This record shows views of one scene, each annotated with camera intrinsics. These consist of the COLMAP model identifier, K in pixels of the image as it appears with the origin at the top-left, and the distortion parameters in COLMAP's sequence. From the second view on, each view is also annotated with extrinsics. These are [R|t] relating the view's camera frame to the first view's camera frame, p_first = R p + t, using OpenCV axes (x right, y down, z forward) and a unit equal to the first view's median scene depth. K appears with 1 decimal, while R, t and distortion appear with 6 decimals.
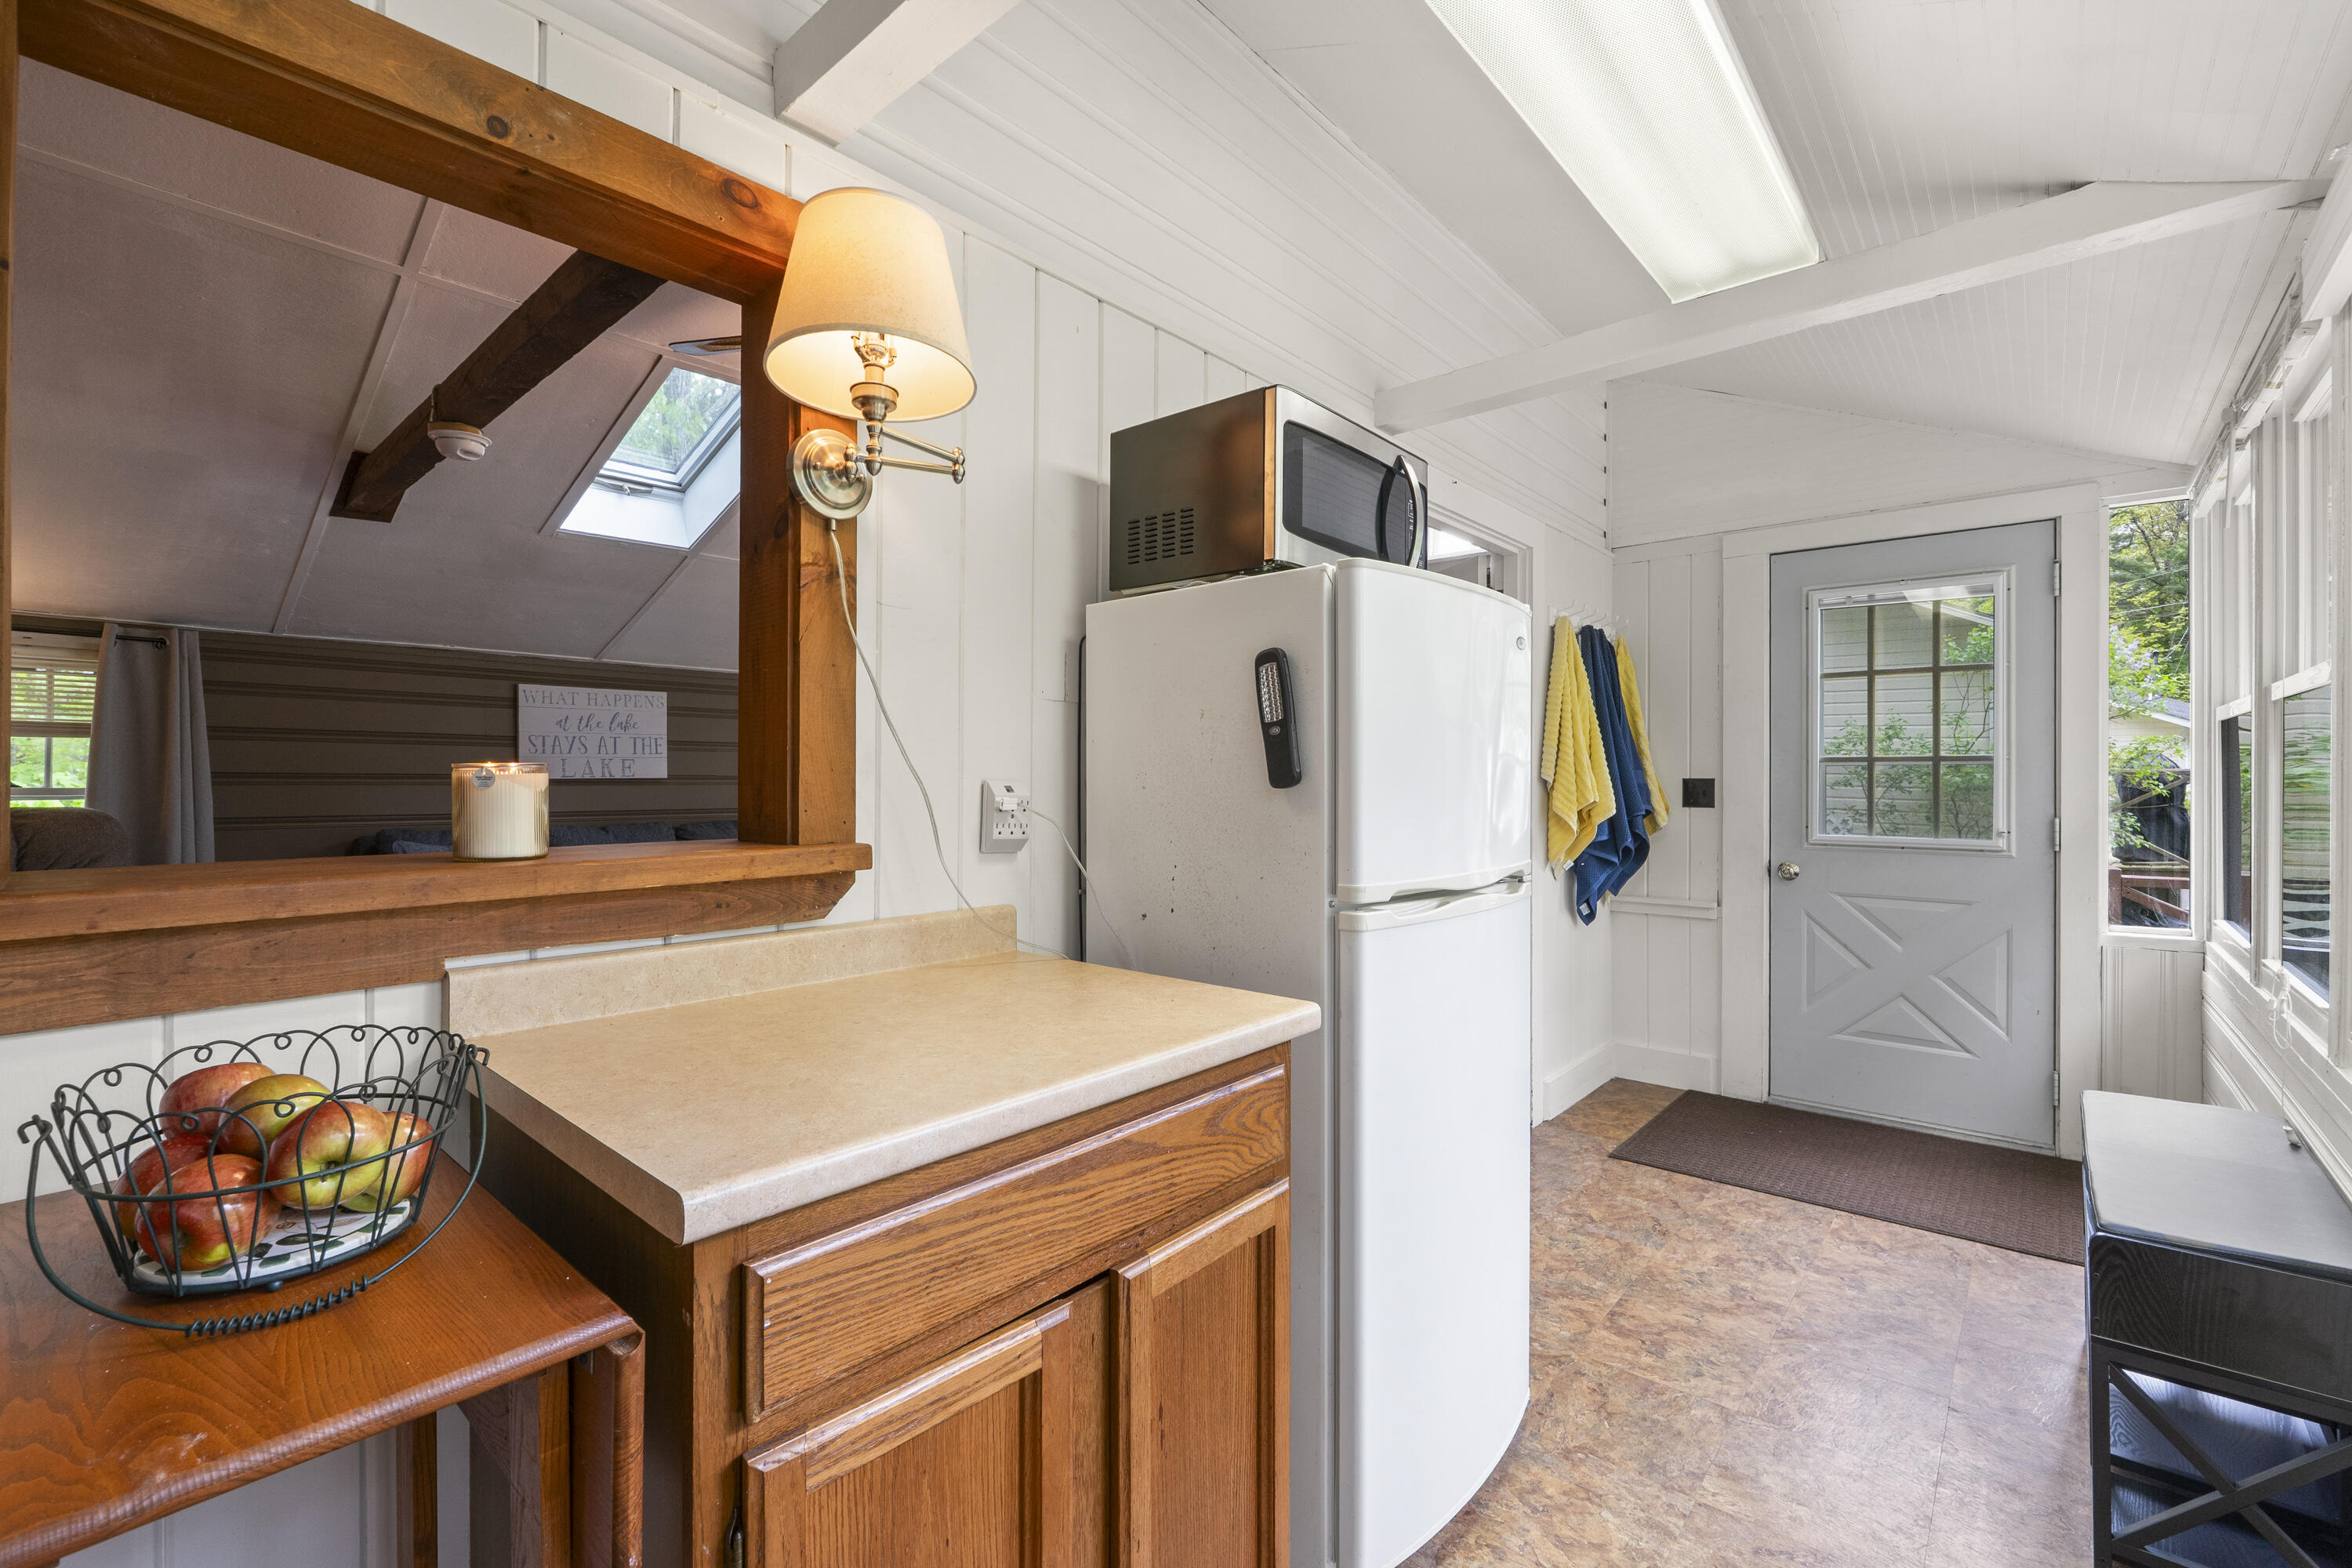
lens RADIAL K [[1000.8, 0, 1201.7], [0, 1000.8, 781.0], [0, 0, 1]] dist [-0.007655, 0.000278]
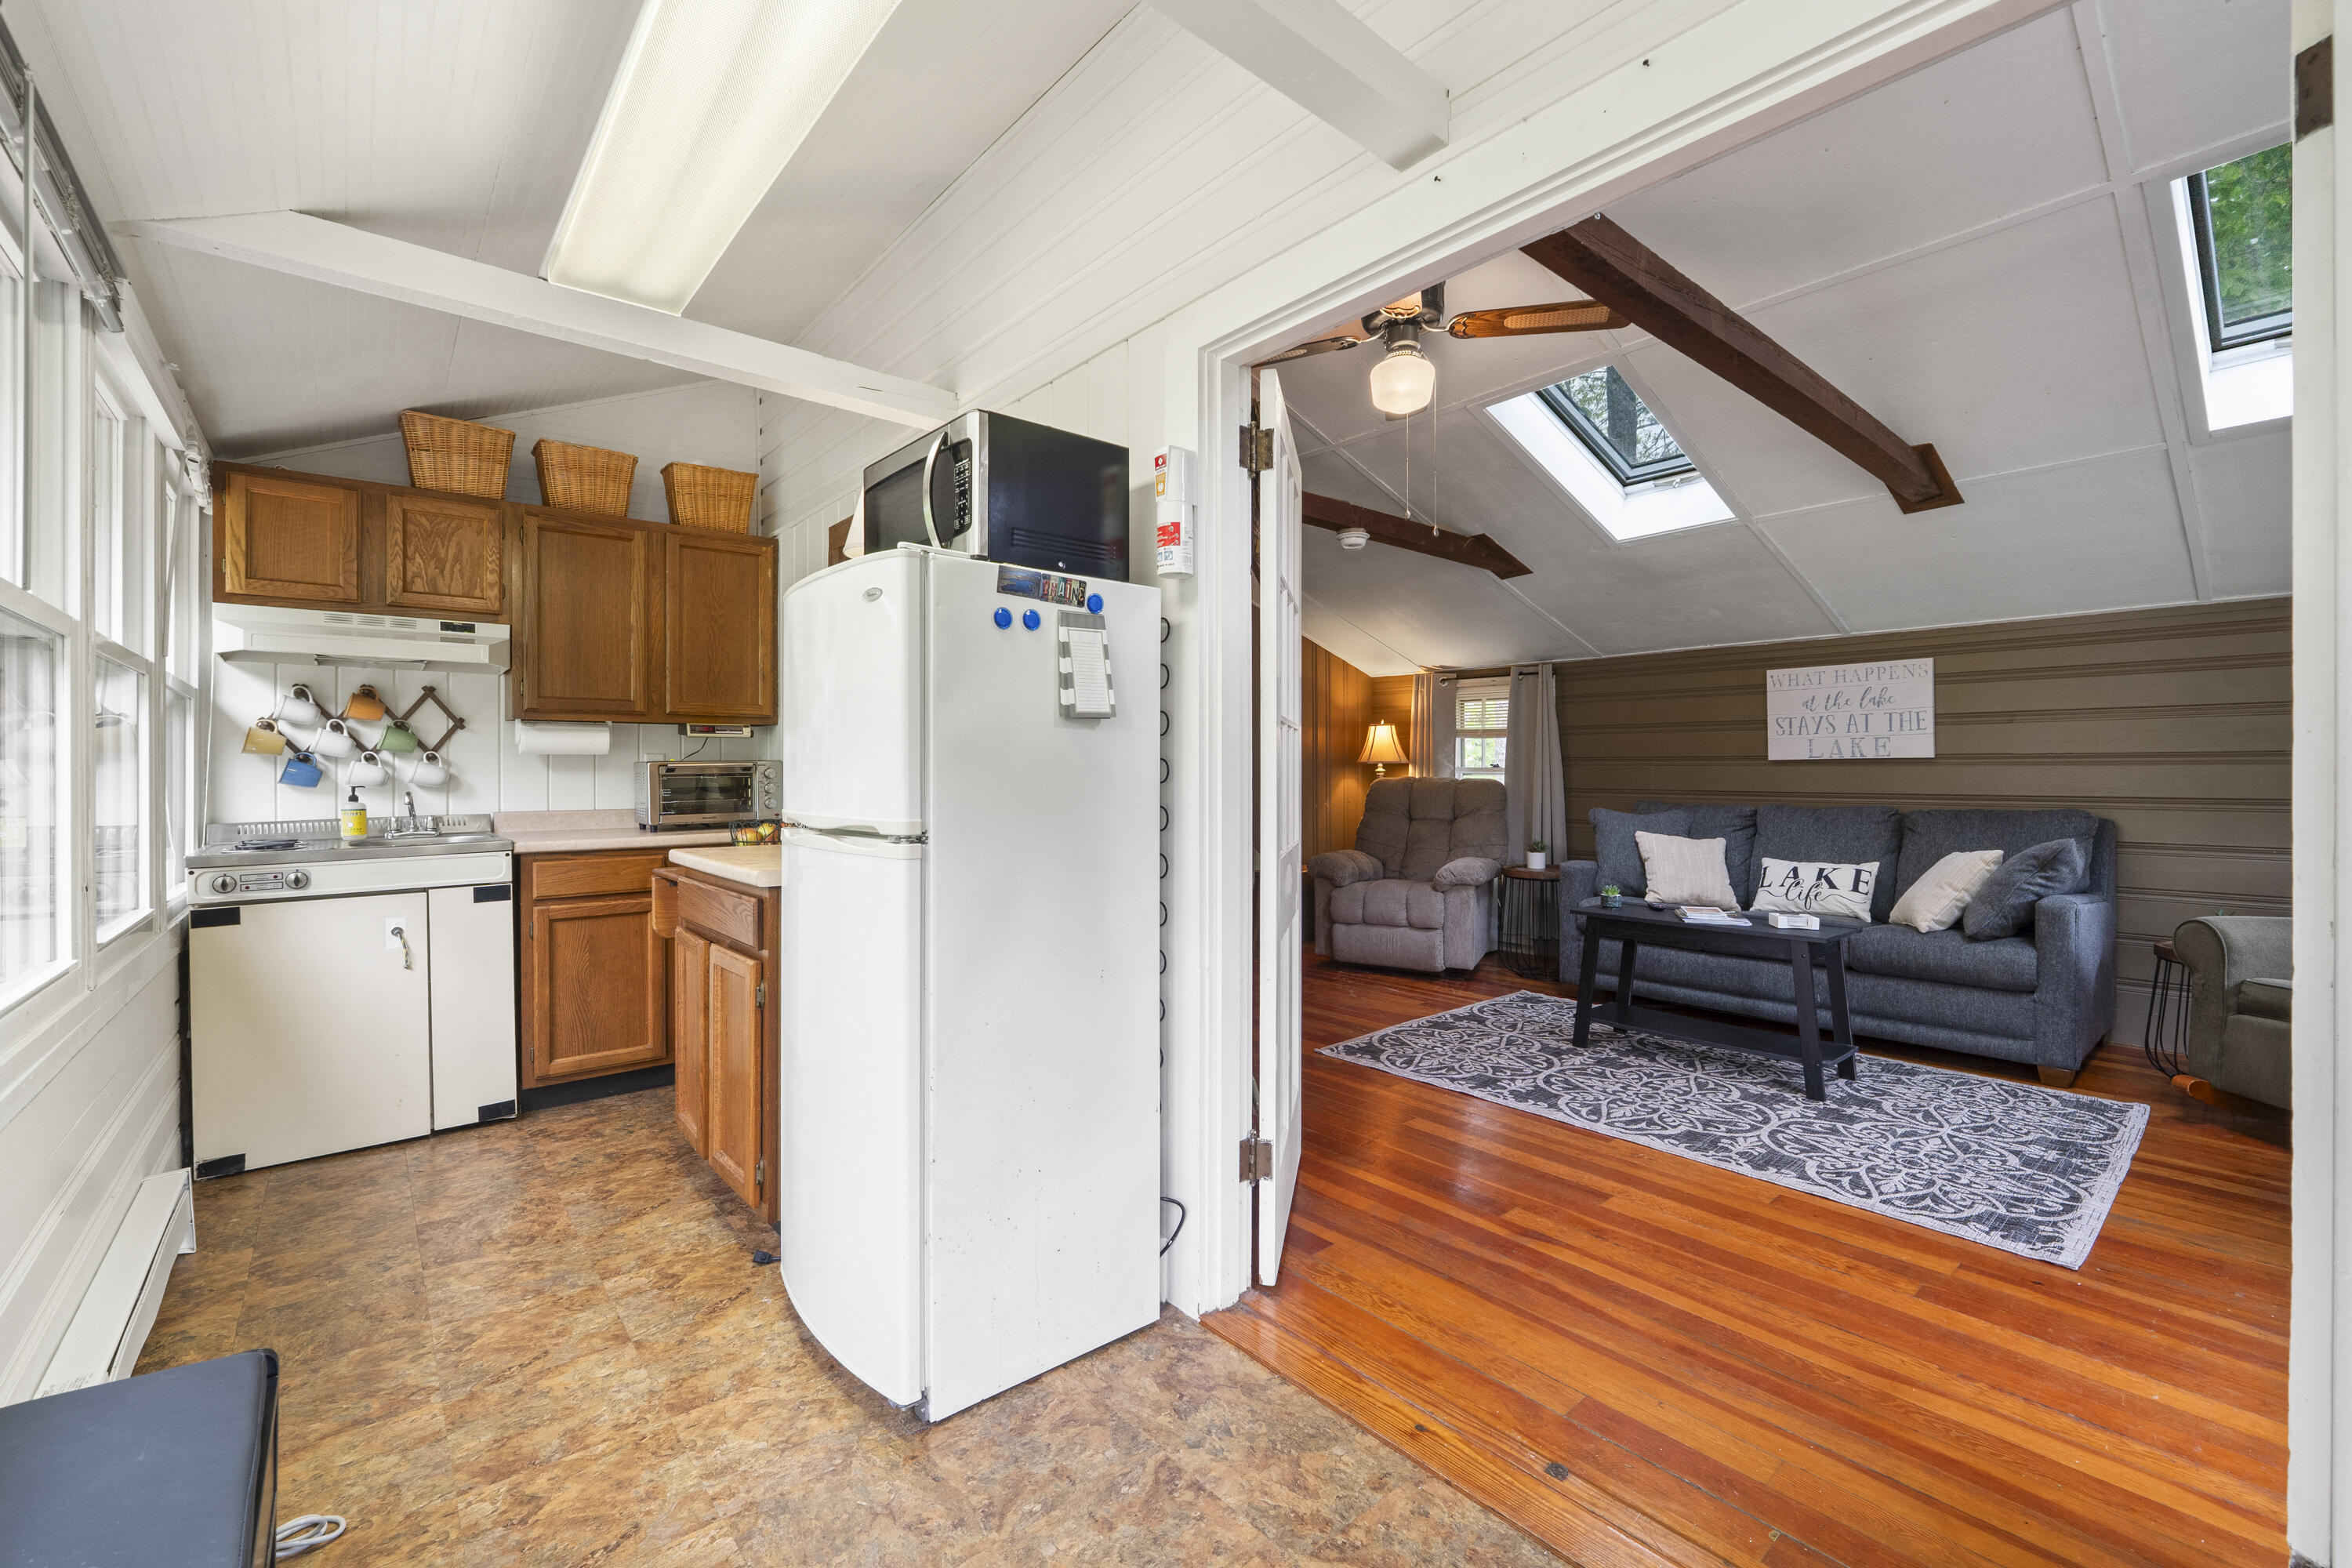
lens RADIAL K [[1000.8, 0, 1180.8], [0, 1000.8, 791.8], [0, 0, 1]] dist [-0.007655, 0.000278]
pose [[-0.175319, 0.018208, -0.984343, 2.481297], [0.001592, 0.999833, 0.018211, 0.061152], [0.984510, 0.001626, -0.175319, 2.977507]]
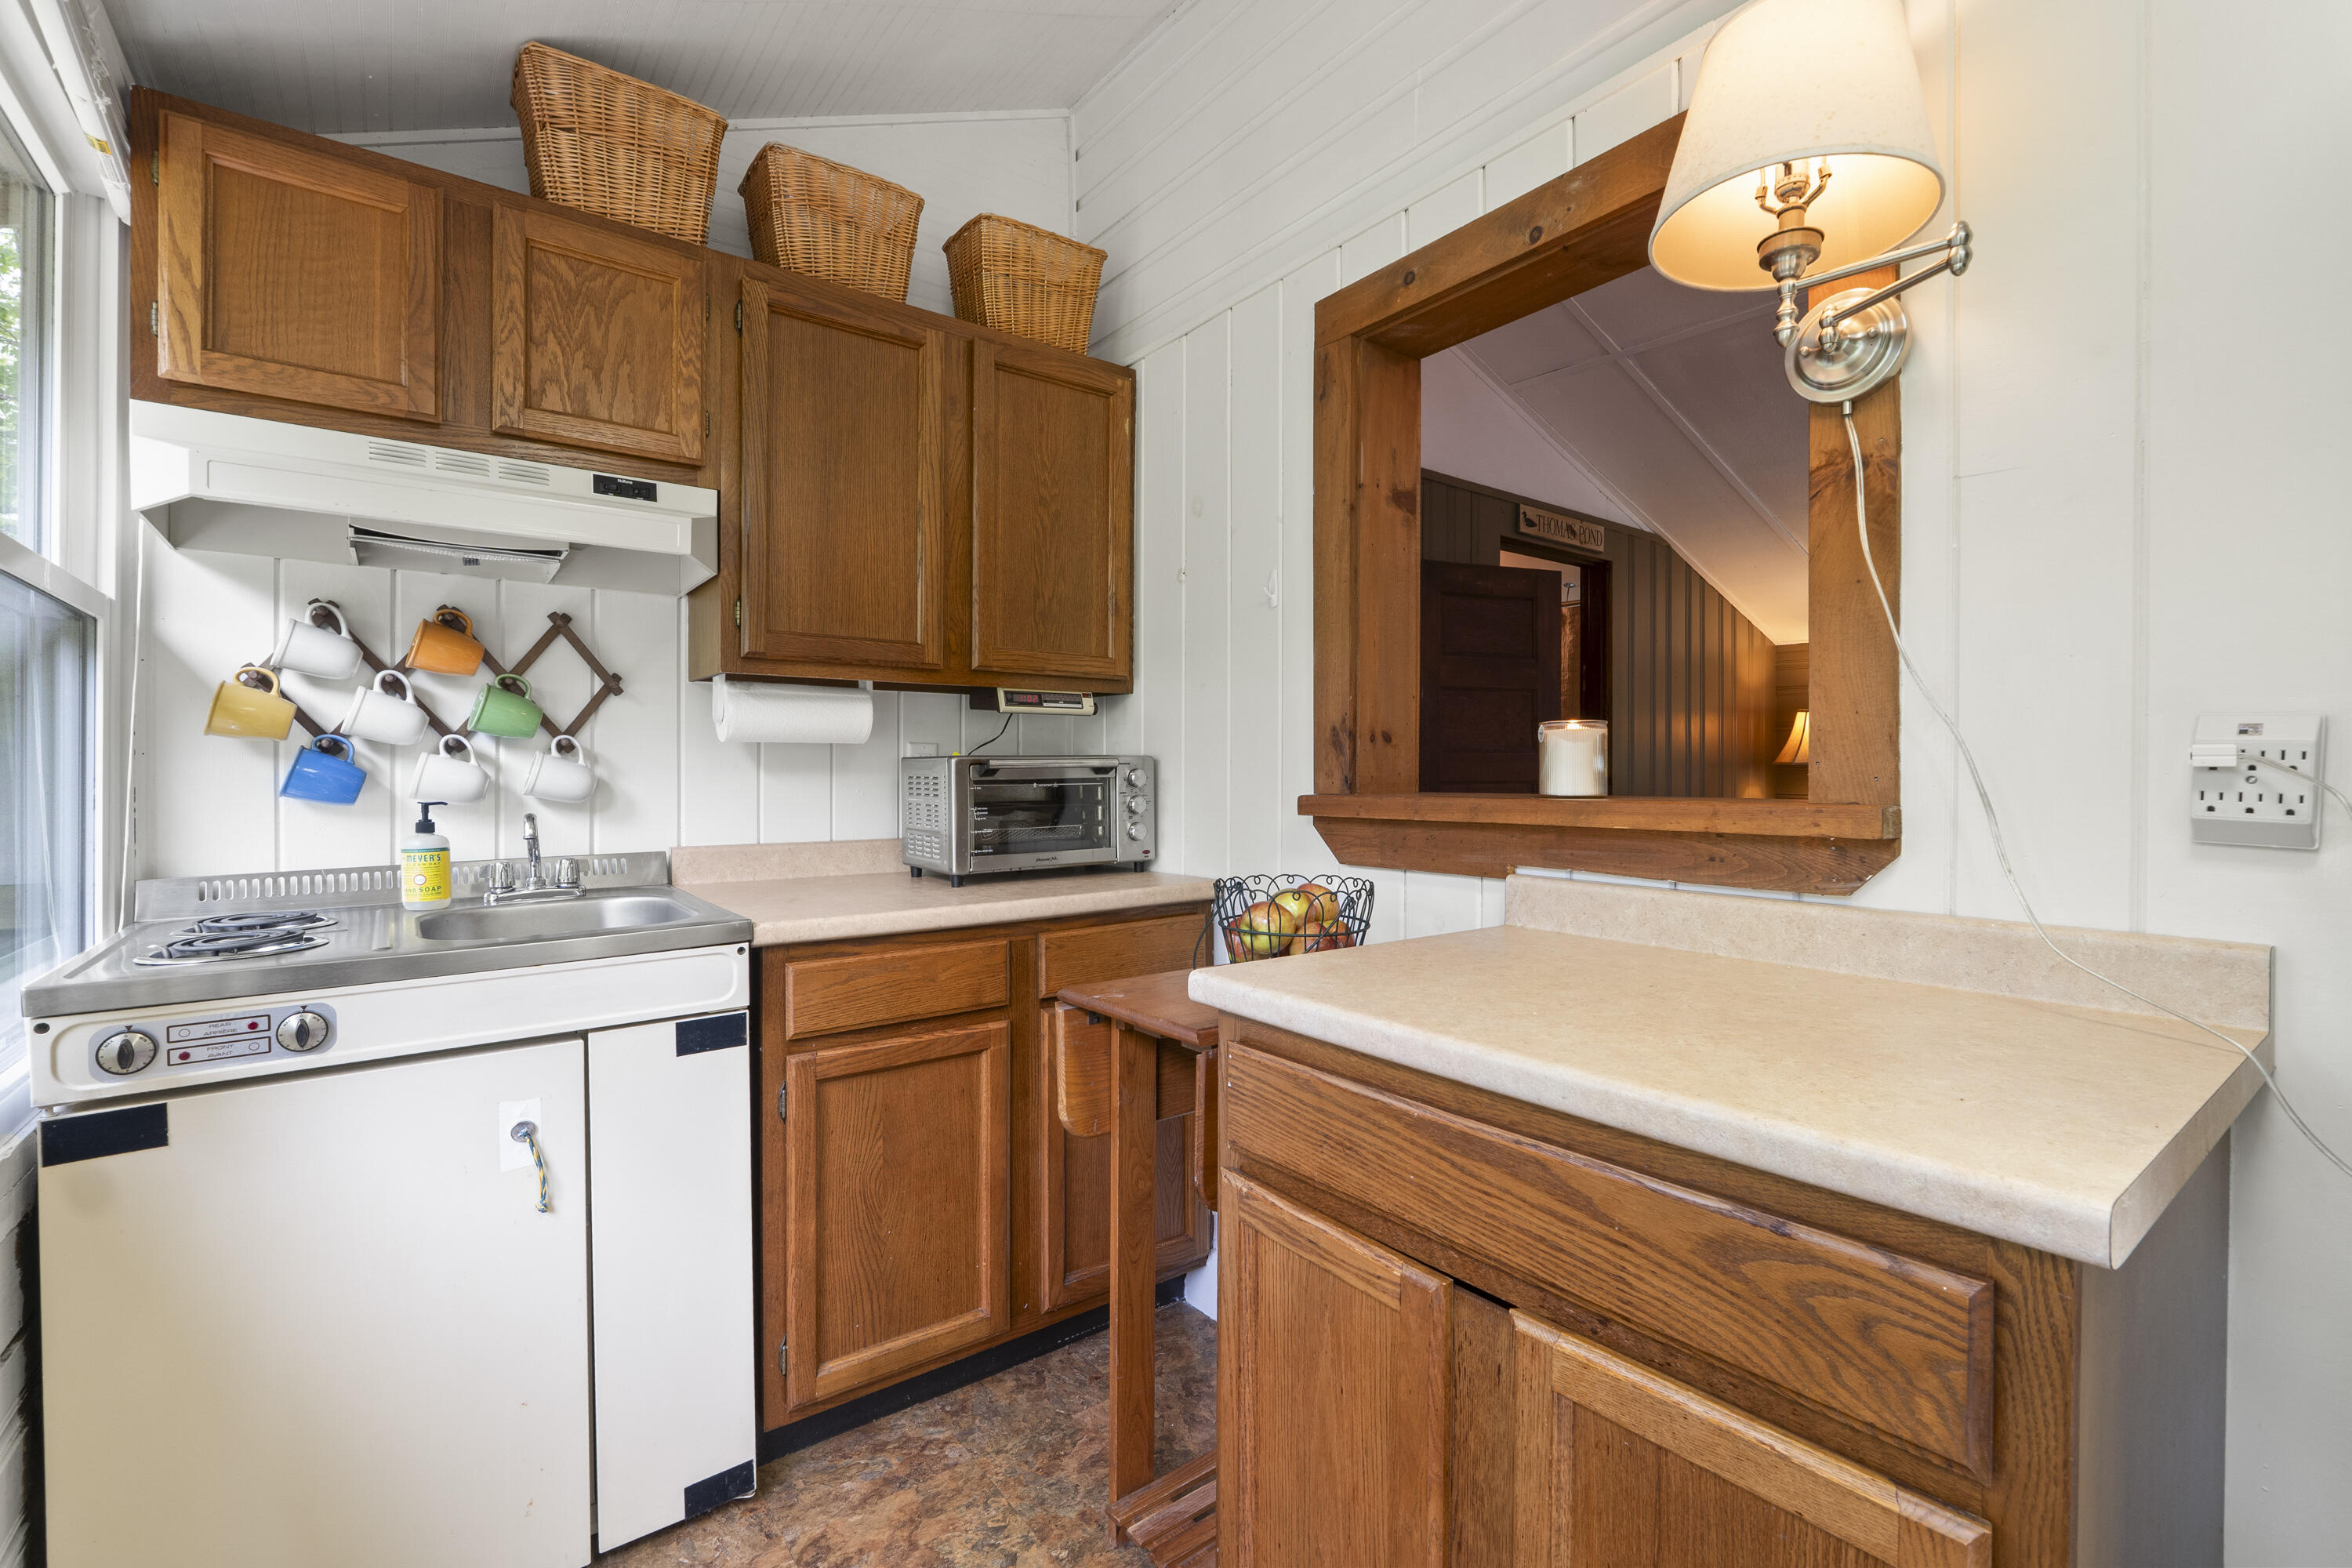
lens RADIAL K [[1000.8, 0, 1160.6], [0, 1000.8, 796.7], [0, 0, 1]] dist [-0.007655, 0.000278]
pose [[-0.222103, 0.021662, -0.974783, 0.586441], [-0.002566, 0.999737, 0.022801, 0.043282], [0.975020, 0.007565, -0.221989, 0.690431]]
